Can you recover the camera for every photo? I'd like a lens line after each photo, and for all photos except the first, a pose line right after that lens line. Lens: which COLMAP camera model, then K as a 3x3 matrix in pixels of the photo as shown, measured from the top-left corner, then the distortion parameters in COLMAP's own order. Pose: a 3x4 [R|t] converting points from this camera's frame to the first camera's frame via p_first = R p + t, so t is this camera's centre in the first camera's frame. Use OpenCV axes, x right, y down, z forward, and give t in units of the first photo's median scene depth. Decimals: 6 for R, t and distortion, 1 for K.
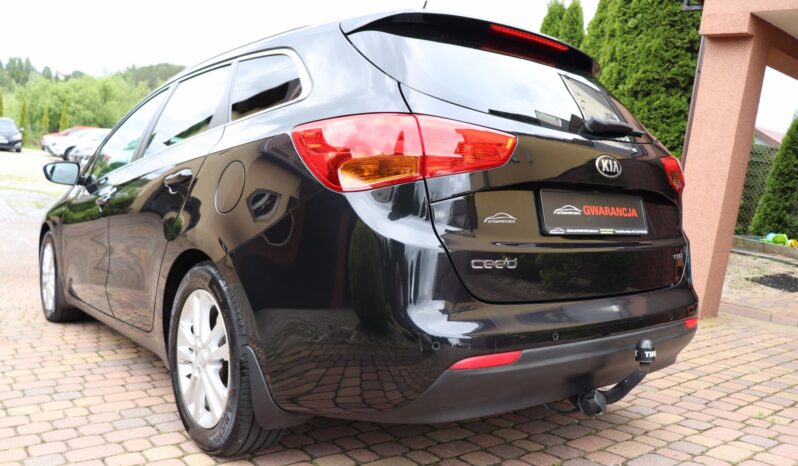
lens RADIAL K [[658.2, 0, 389.9], [0, 658.2, 233.1], [0, 0, 1]] dist [-0.185738, 0.163905]
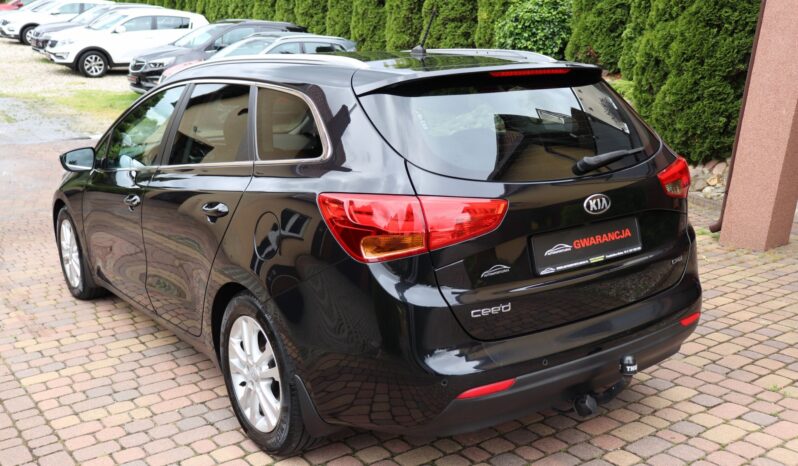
lens RADIAL K [[823.4, 0, 386.8], [0, 823.4, 233.3], [0, 0, 1]] dist [-0.125608, 0.194825]
pose [[0.996509, -0.053118, -0.064408, 0.057476], [0.063598, 0.982785, 0.173464, -0.301210], [0.054085, -0.176955, 0.982732, -0.402501]]
